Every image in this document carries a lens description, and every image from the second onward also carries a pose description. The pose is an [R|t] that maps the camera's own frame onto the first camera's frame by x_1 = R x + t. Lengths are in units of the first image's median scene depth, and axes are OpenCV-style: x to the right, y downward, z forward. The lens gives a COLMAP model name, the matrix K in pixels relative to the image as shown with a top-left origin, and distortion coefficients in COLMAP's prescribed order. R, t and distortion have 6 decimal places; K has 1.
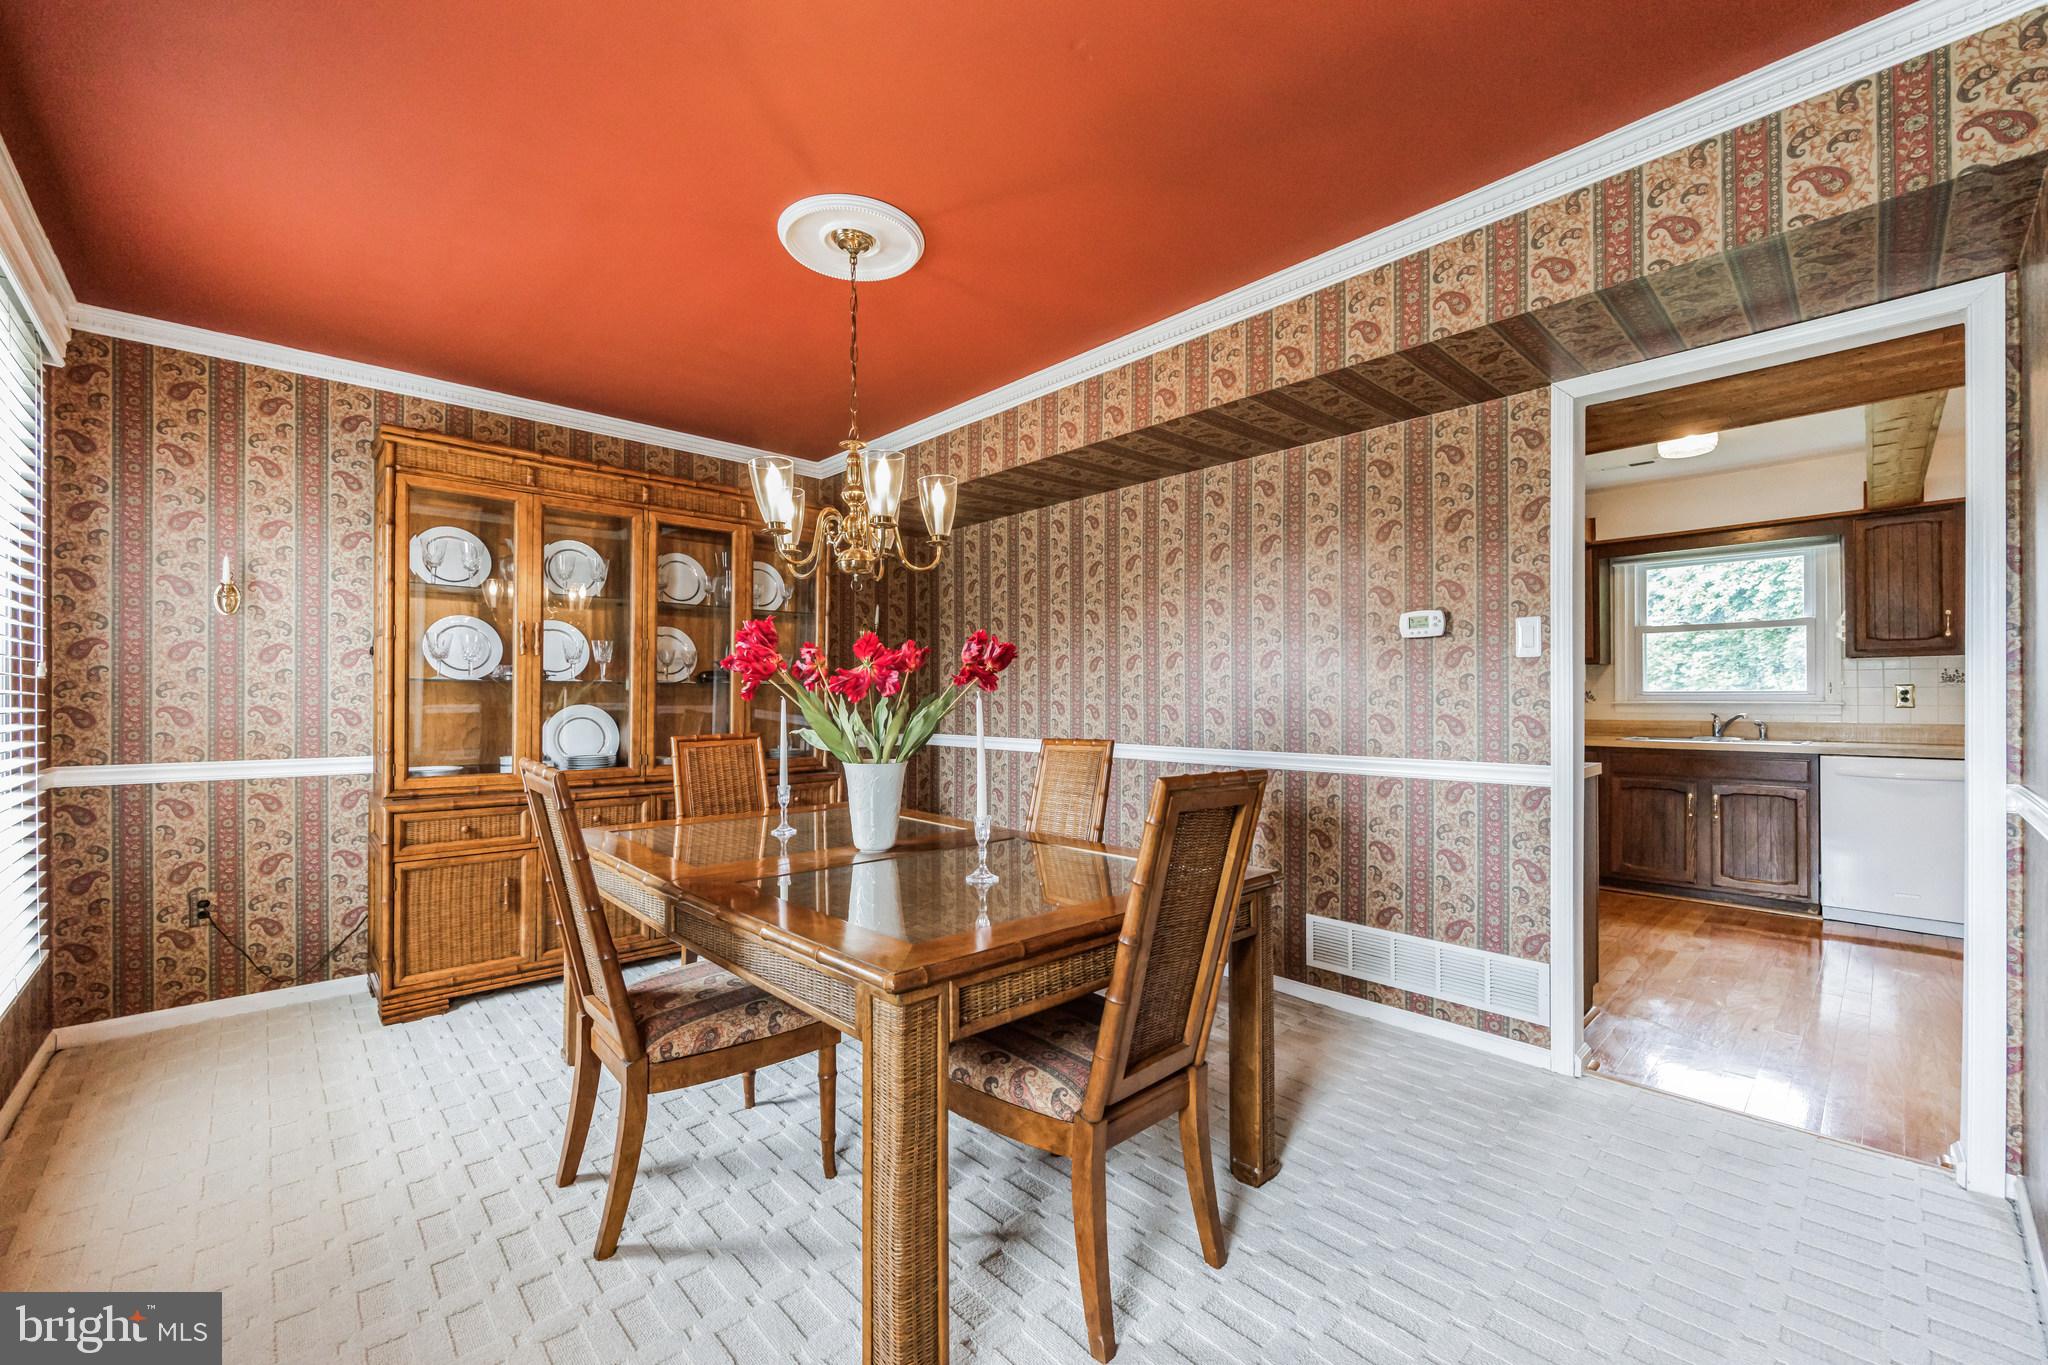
lens RADIAL K [[818.0, 0, 1022.3], [0, 818.0, 704.8], [0, 0, 1]] dist [-0.001357, -0.000259]
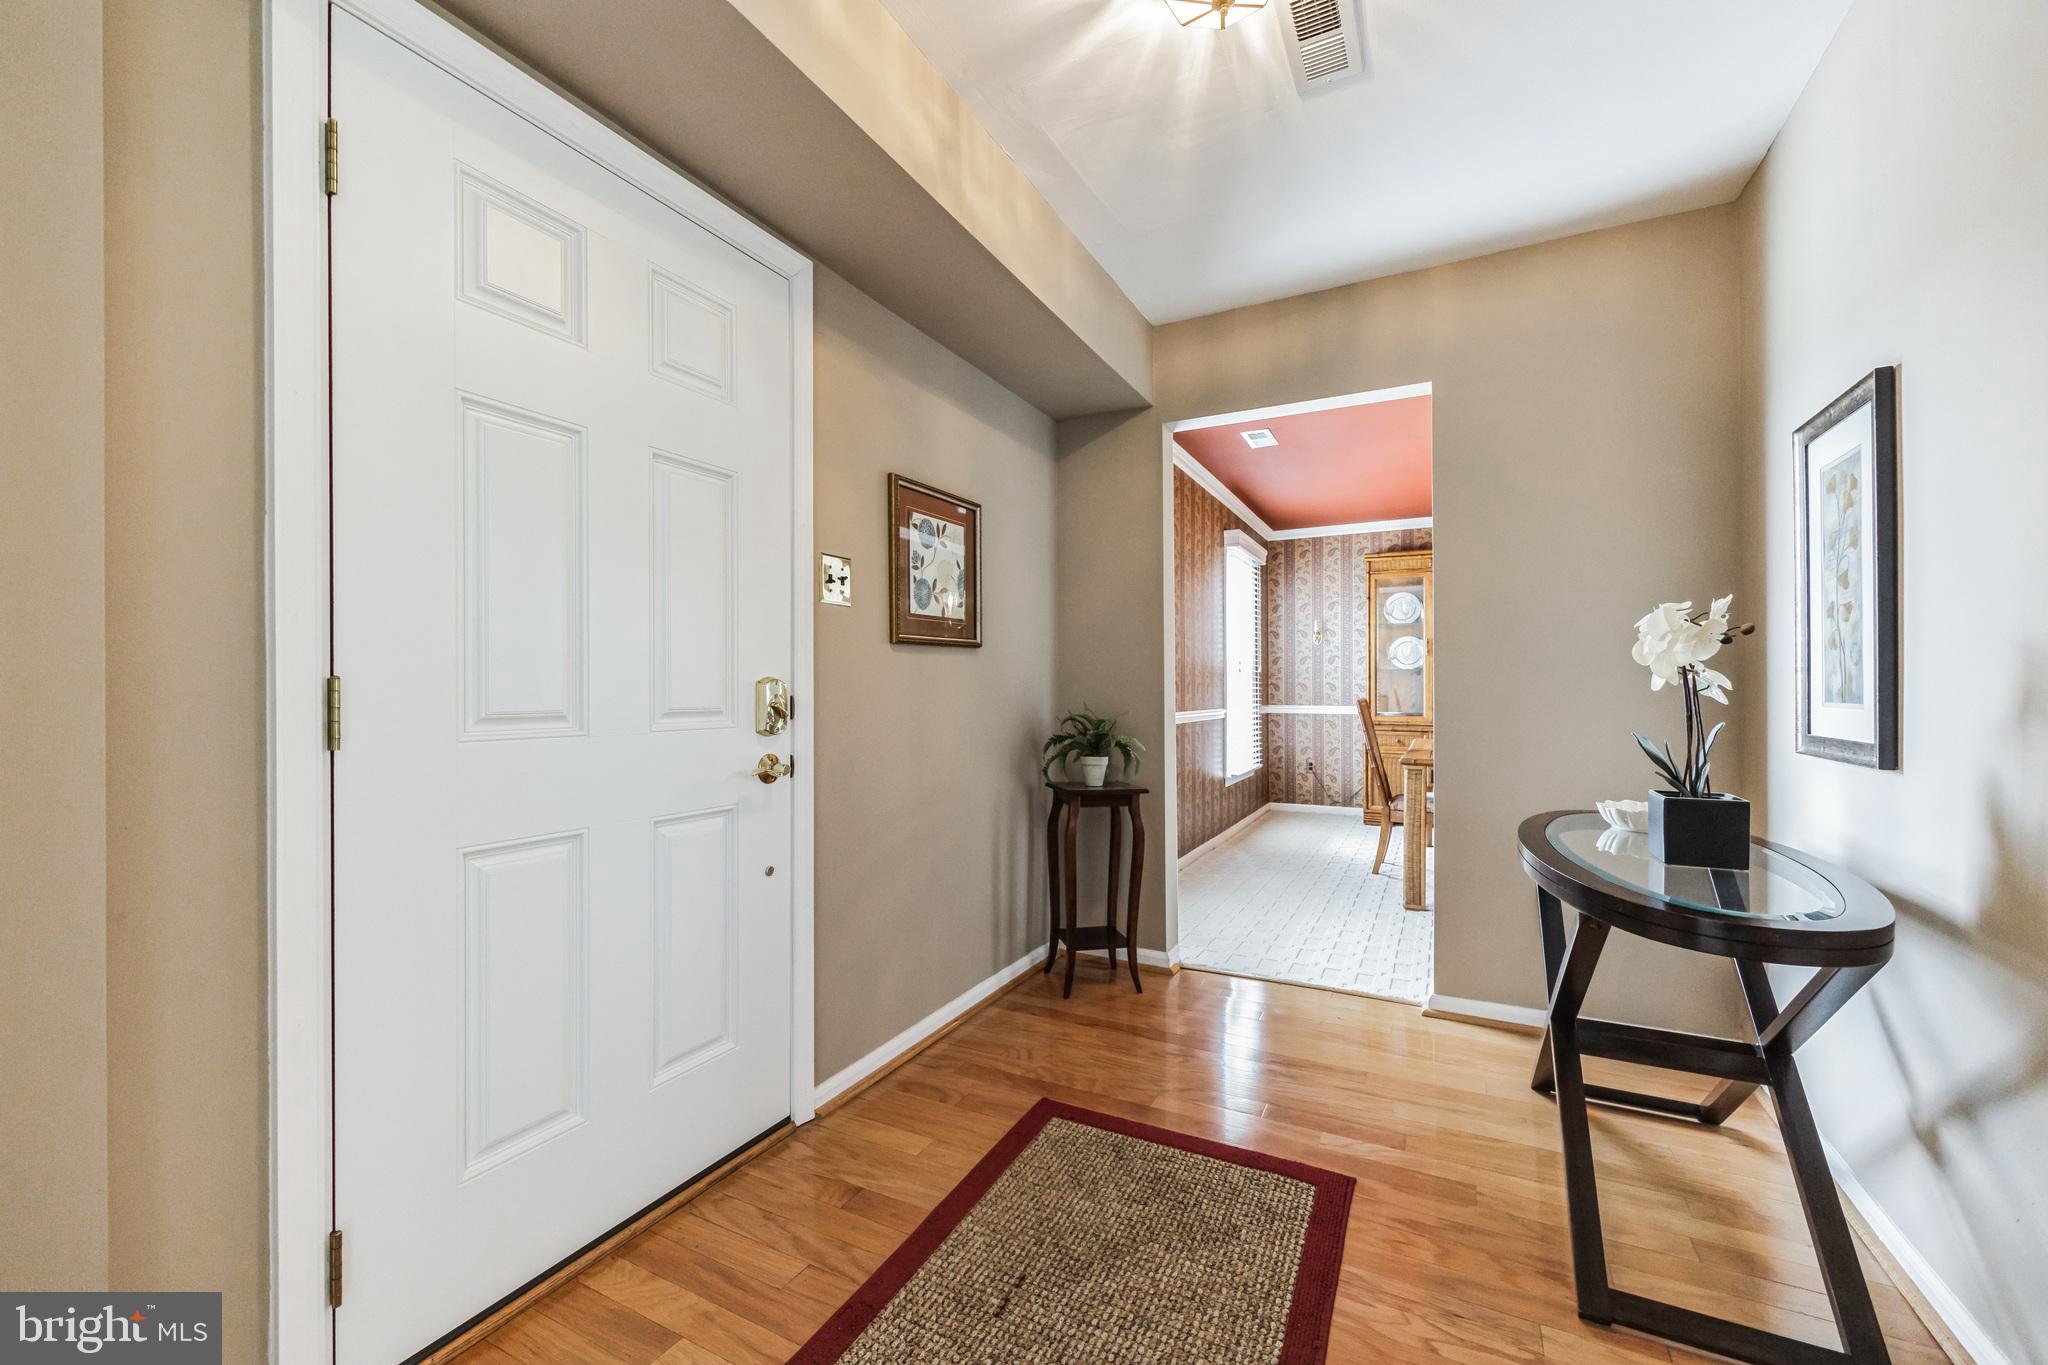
lens RADIAL K [[816.3, 0, 1021.8], [0, 816.3, 680.9], [0, 0, 1]] dist [-0.001076, 0.000013]
pose [[0.333904, -0.000550, -0.942607, 0.956792], [0.002769, 0.999996, 0.000397, -0.006860], [0.942603, -0.002743, 0.333905, -0.593571]]
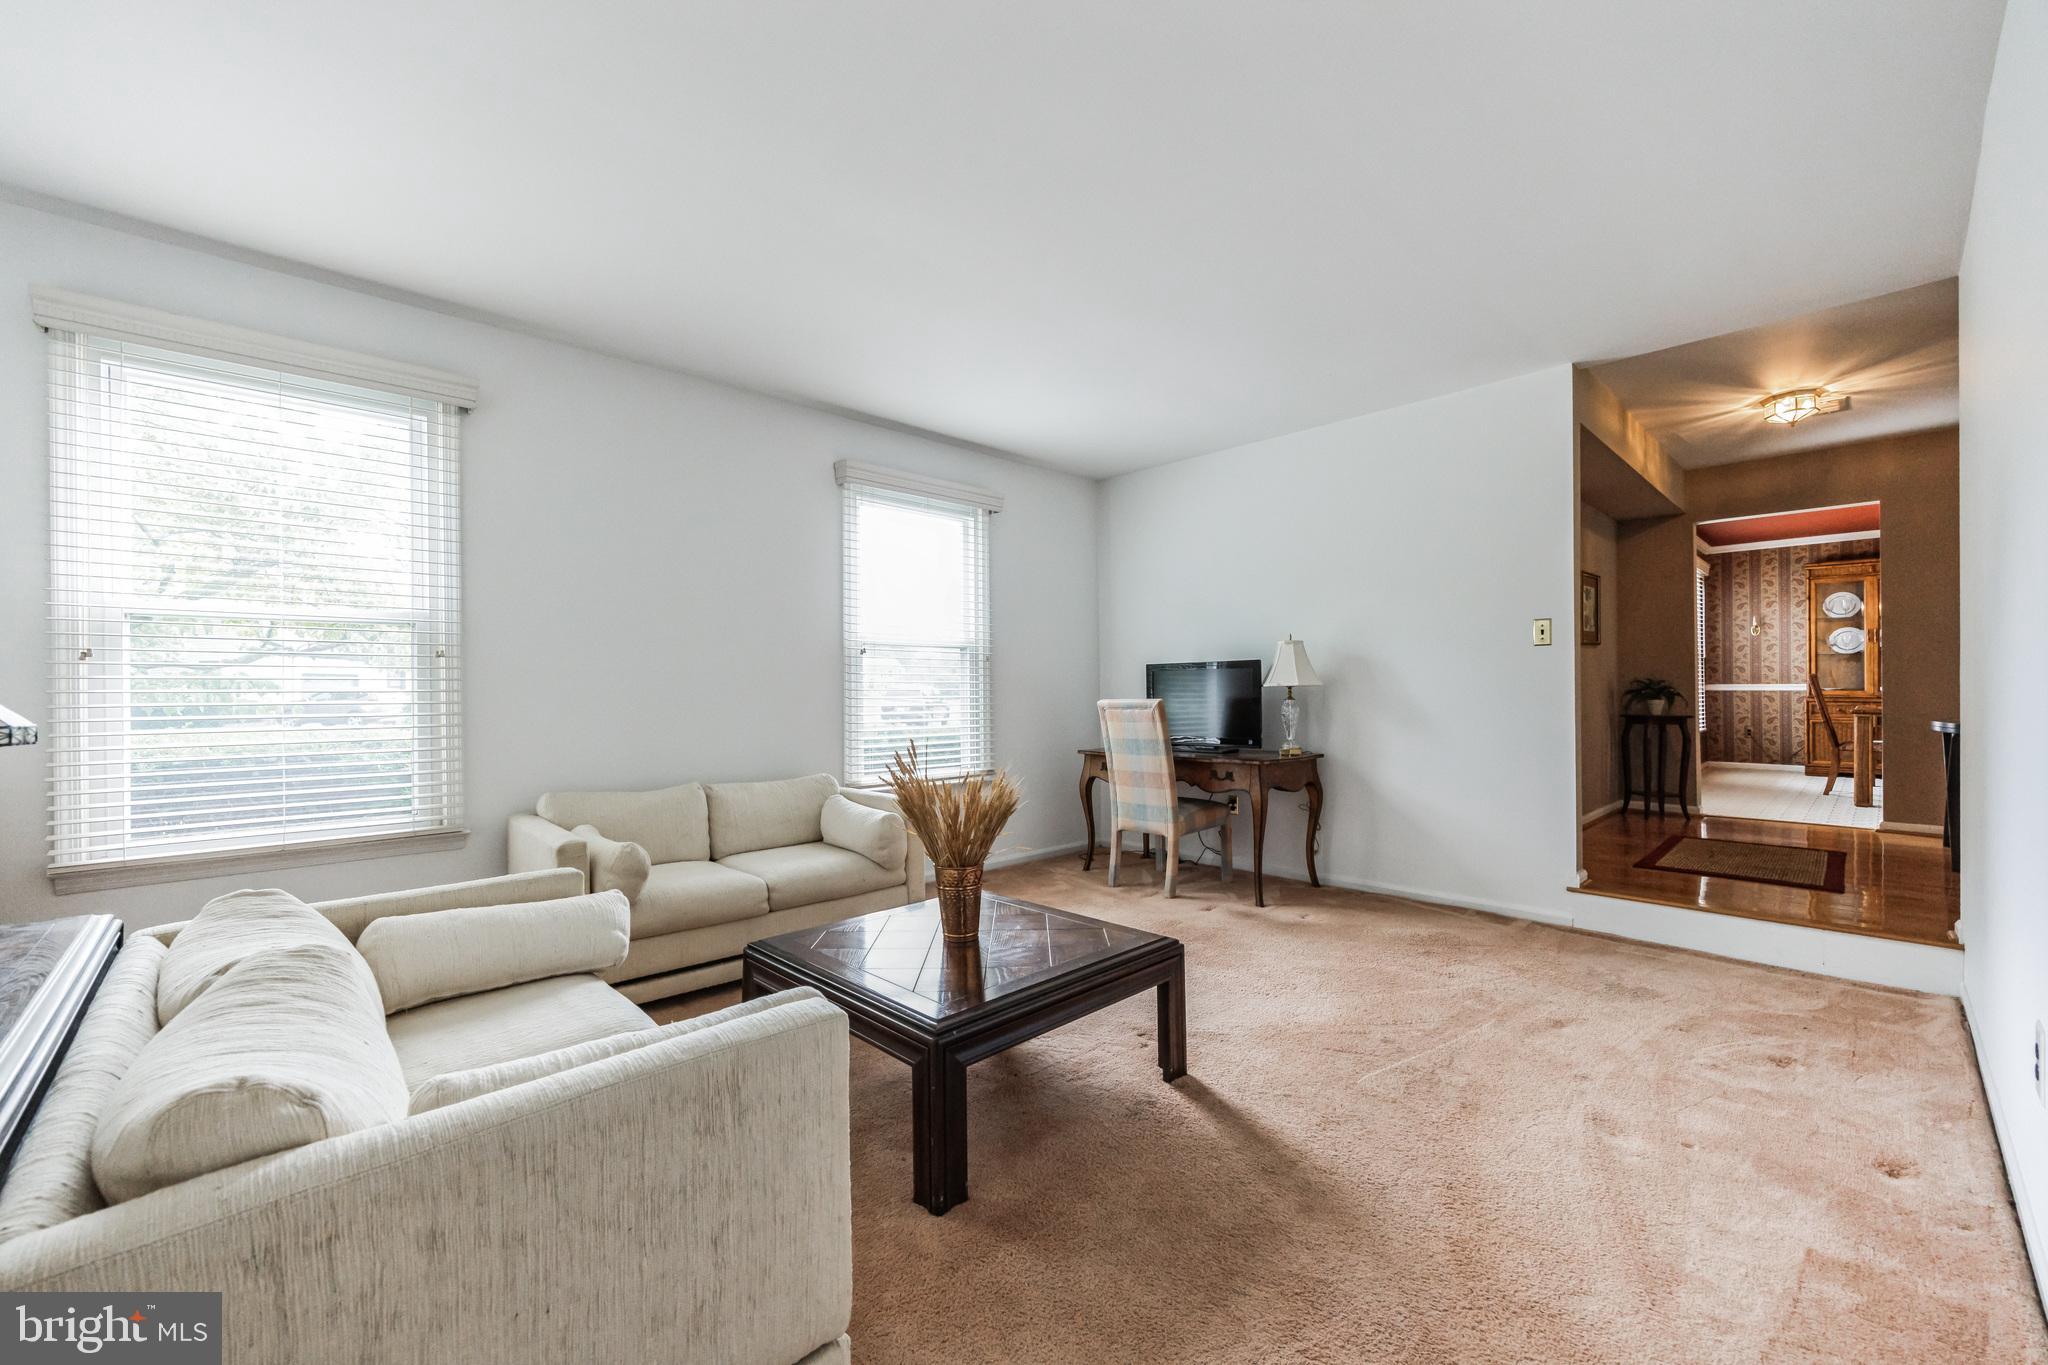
lens RADIAL K [[816.3, 0, 1021.8], [0, 816.3, 680.9], [0, 0, 1]] dist [-0.001076, 0.000013]
pose [[0.006780, 0.001964, -0.999975, 1.949885], [0.011081, 0.999937, 0.002039, 0.020405], [0.999916, -0.011095, 0.006758, -1.671103]]
